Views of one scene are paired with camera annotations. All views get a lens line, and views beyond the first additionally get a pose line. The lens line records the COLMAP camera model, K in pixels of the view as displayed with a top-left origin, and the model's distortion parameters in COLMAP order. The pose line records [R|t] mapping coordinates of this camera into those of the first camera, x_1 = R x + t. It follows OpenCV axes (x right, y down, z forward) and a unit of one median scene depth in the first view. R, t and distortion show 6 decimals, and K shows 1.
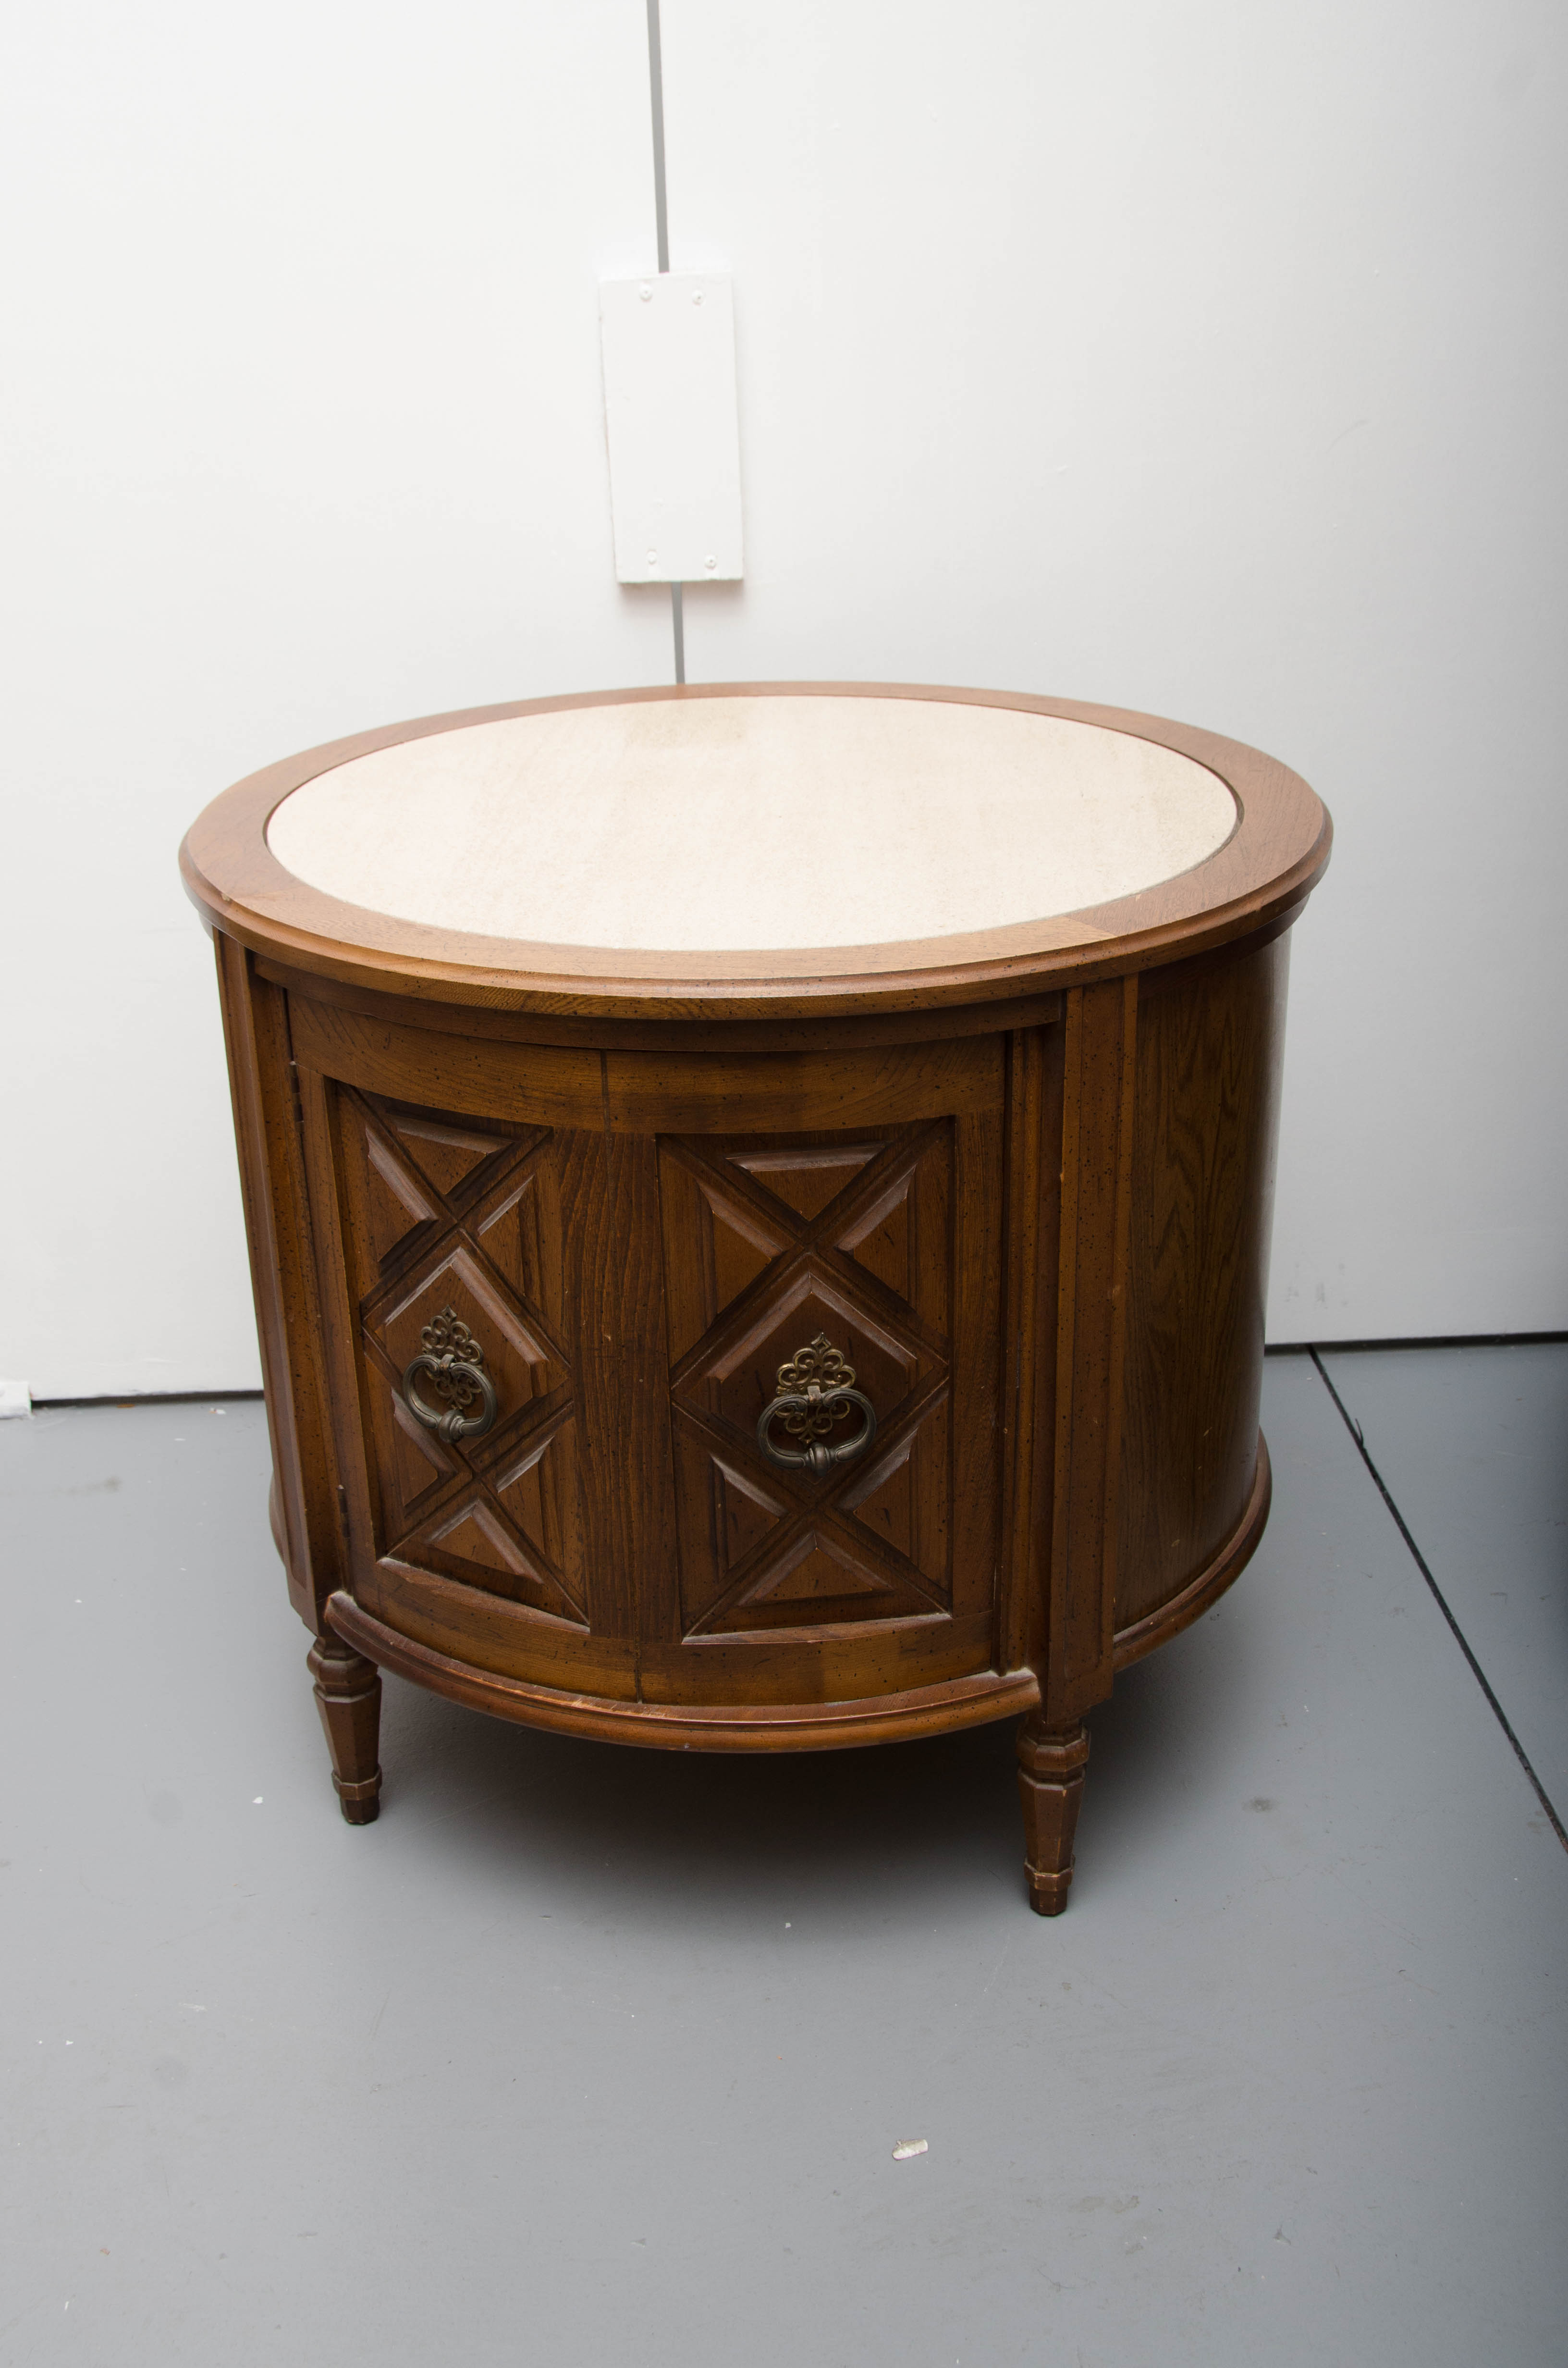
lens RADIAL K [[2539.4, 0, 784.0], [0, 2539.4, 1184.0], [0, 0, 1]] dist [-0.009707, -0.000438]
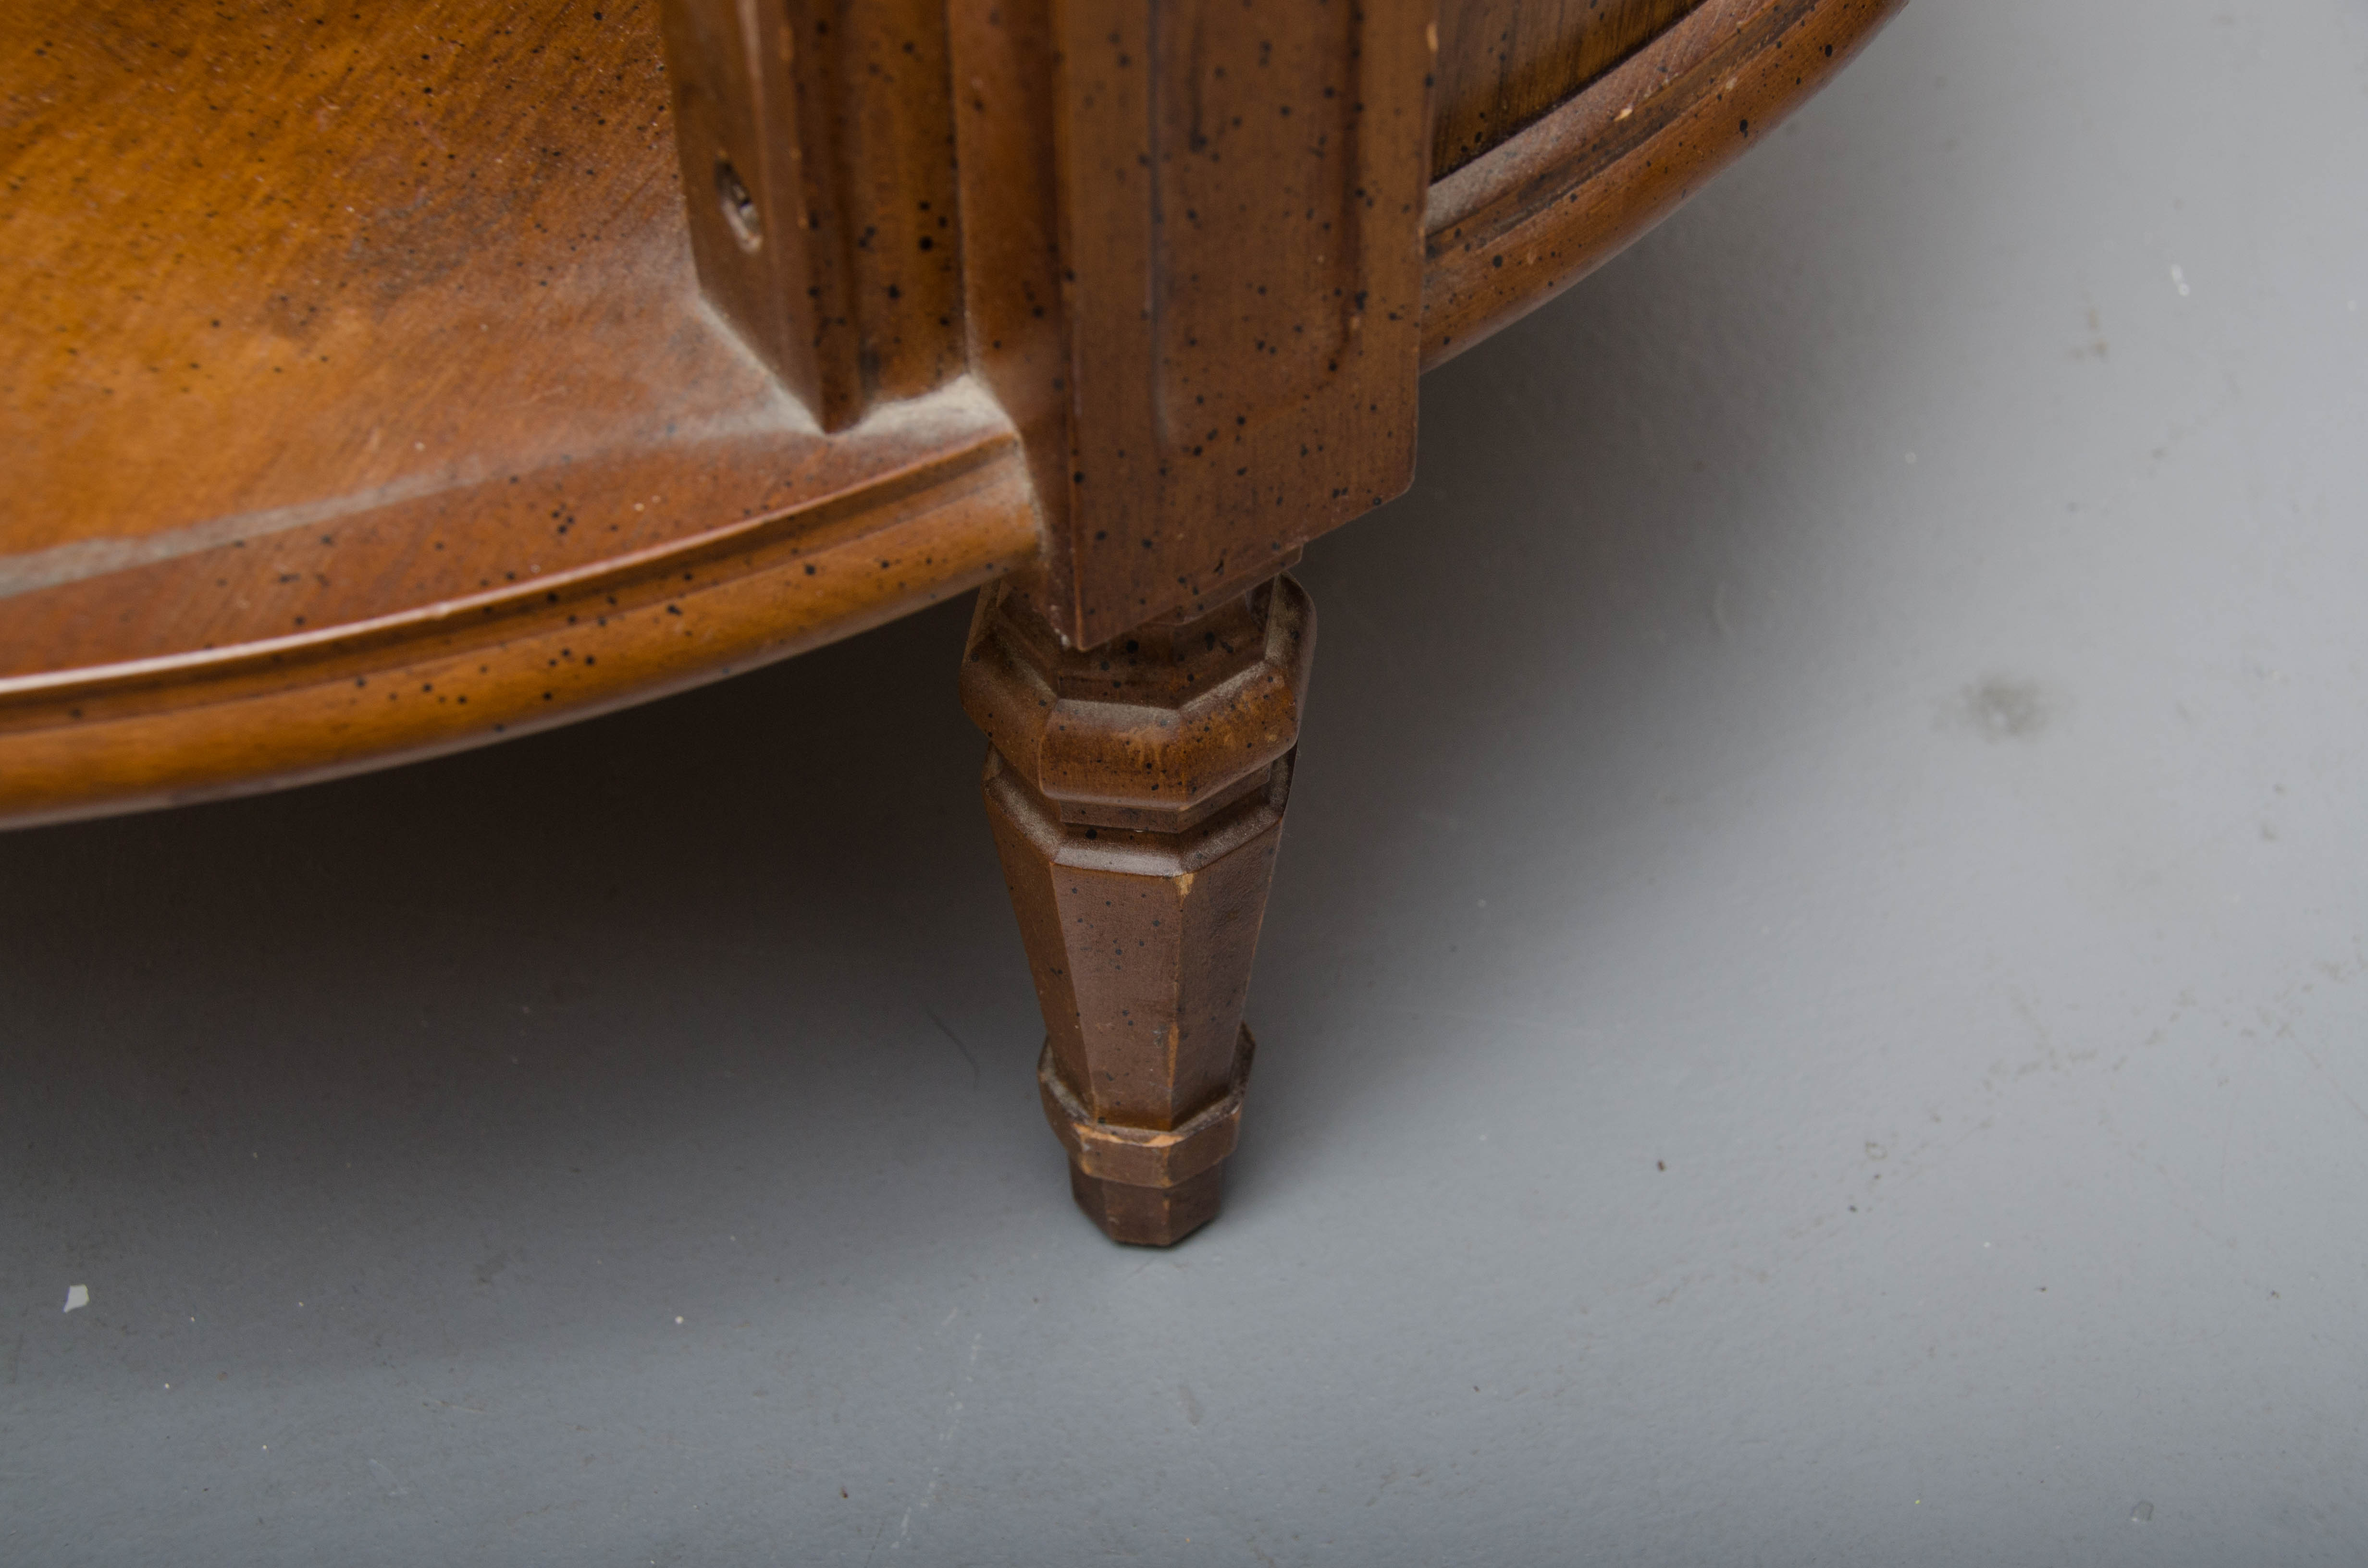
lens RADIAL K [[3934.1, 0, 1184.0], [0, 3934.1, 784.0], [0, 0, 1]] dist [0.143094, 0.003611]
pose [[0.999174, -0.012658, 0.038627, 0.104597], [-0.004737, 0.907539, 0.419940, 0.096579], [-0.040371, -0.419776, 0.906729, 0.747955]]
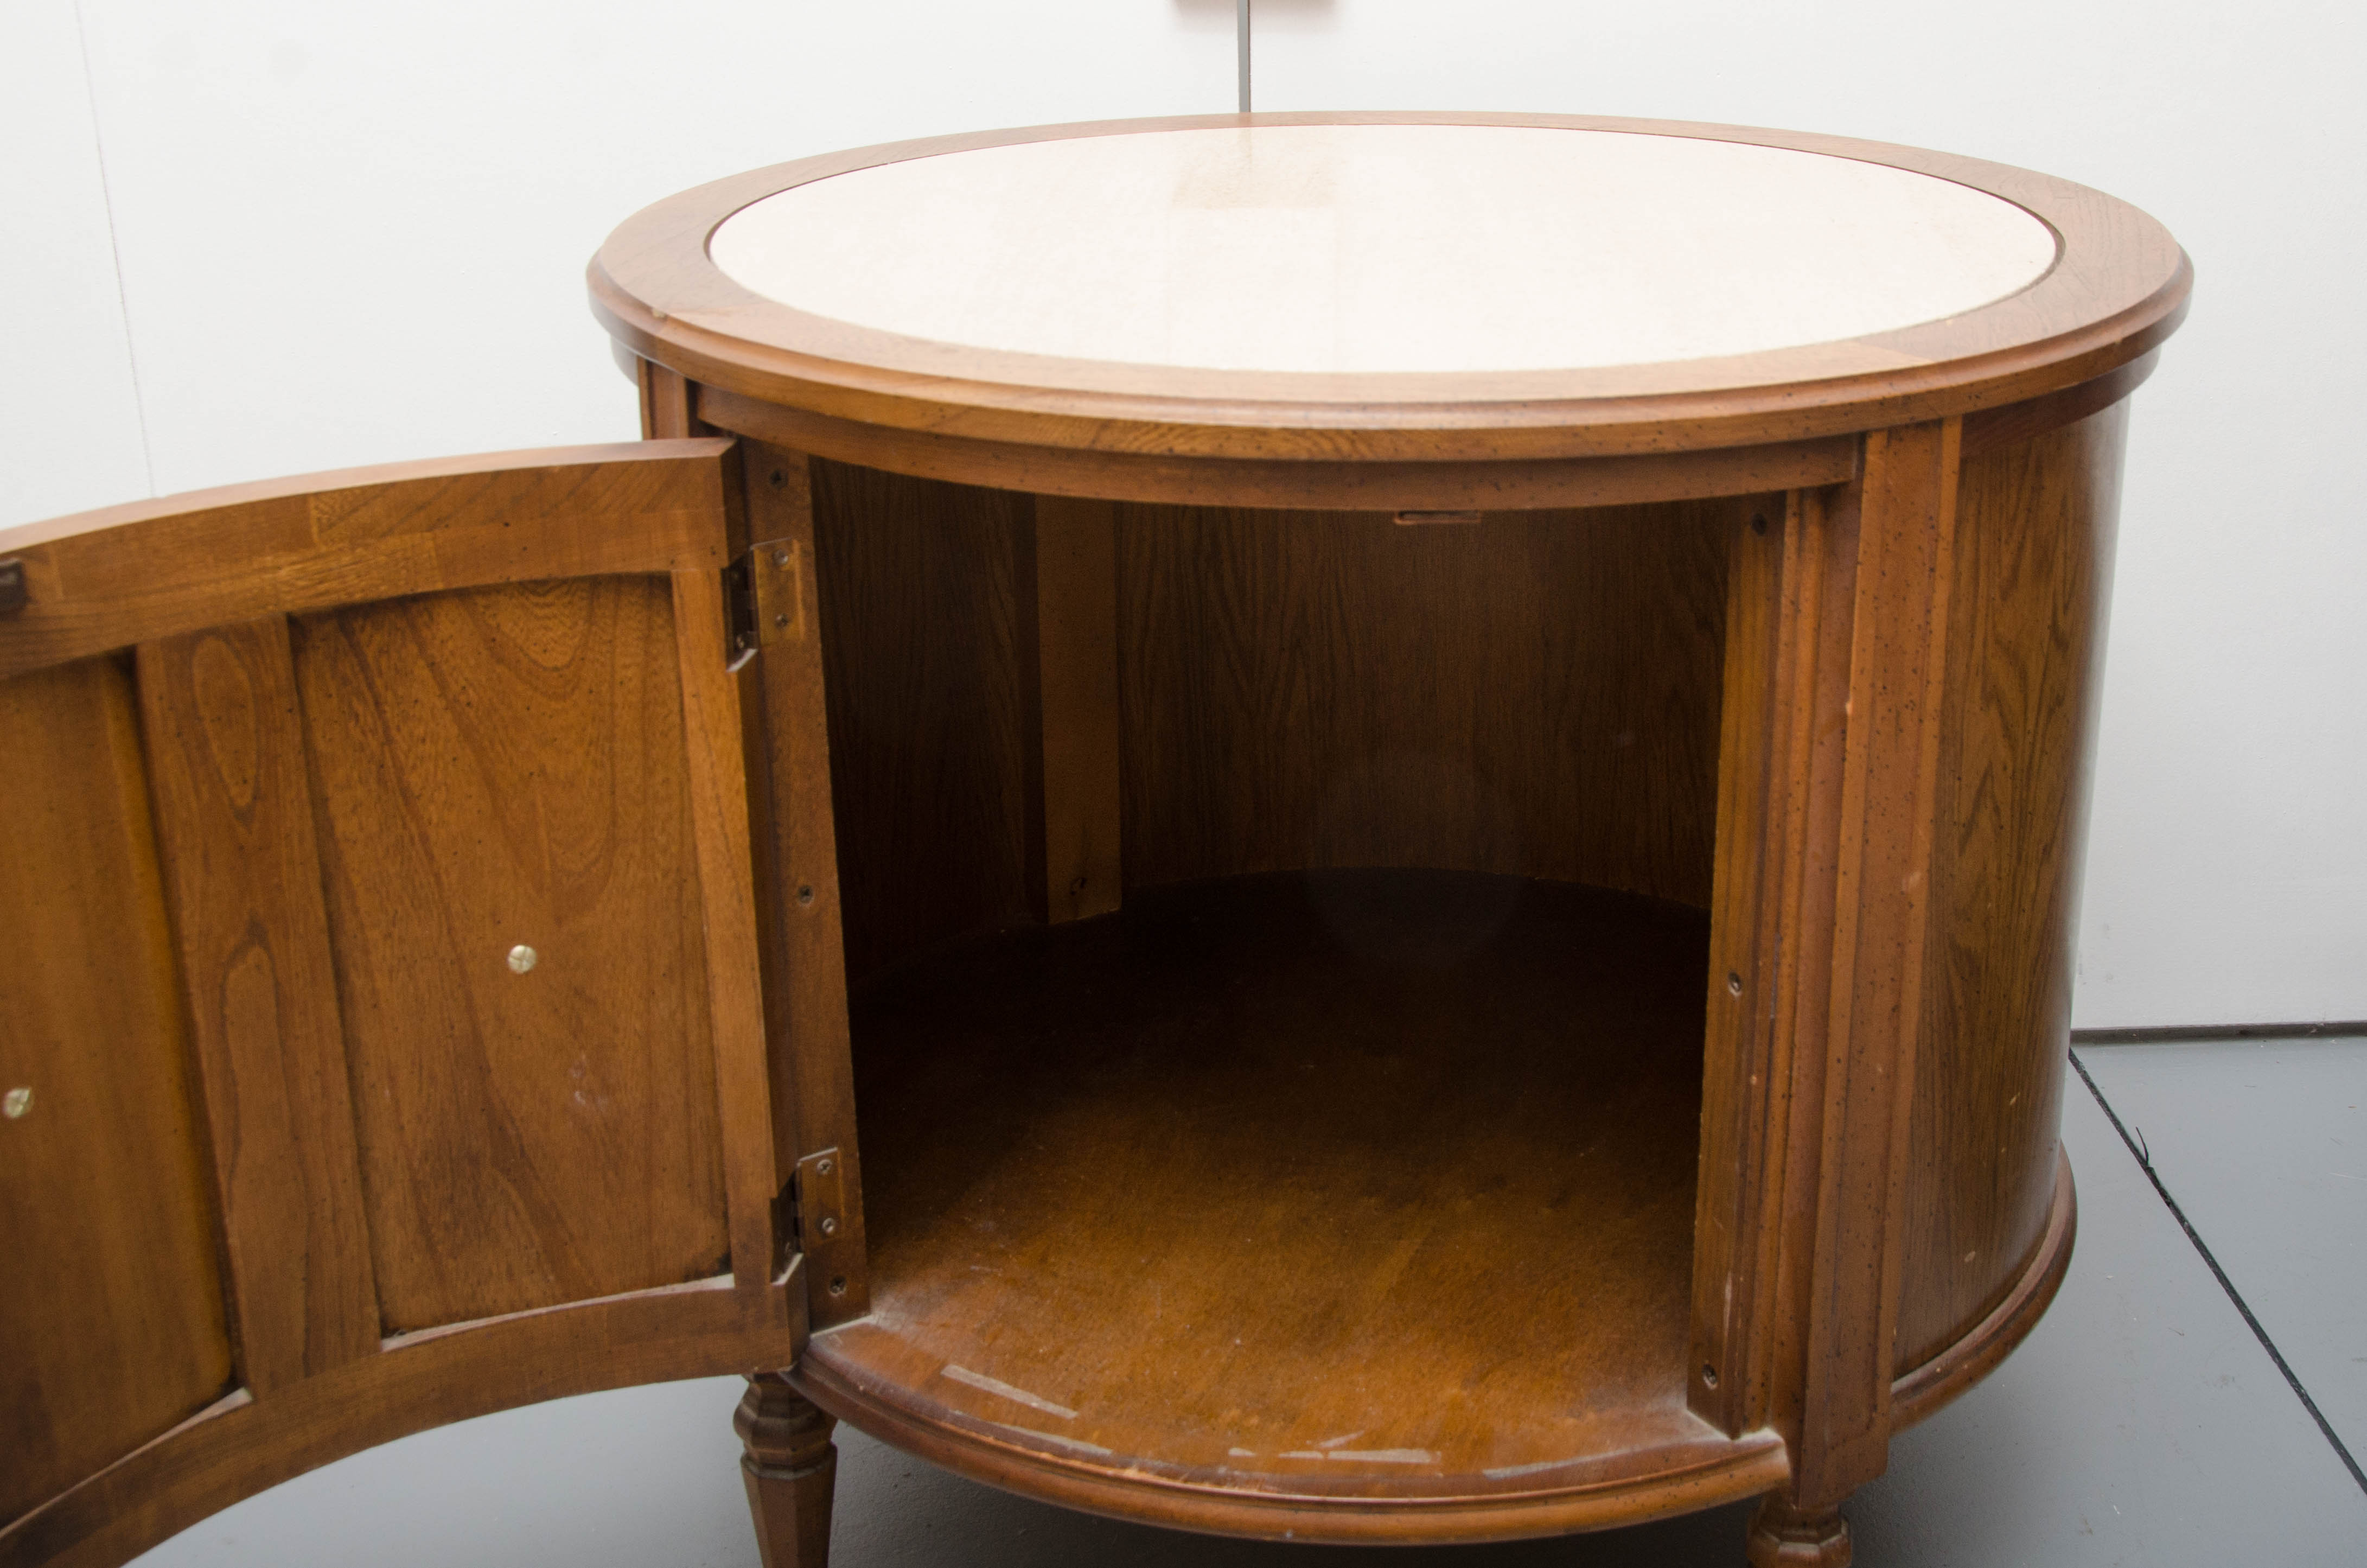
lens RADIAL K [[3103.3, 0, 1266.4], [0, 3103.3, 751.1], [0, 0, 1]] dist [0.014711, 0.021643]
pose [[0.999896, 0.011353, 0.008931, -0.055992], [-0.010812, 0.998234, -0.058408, 0.057703], [-0.009579, 0.058305, 0.998253, 0.137557]]
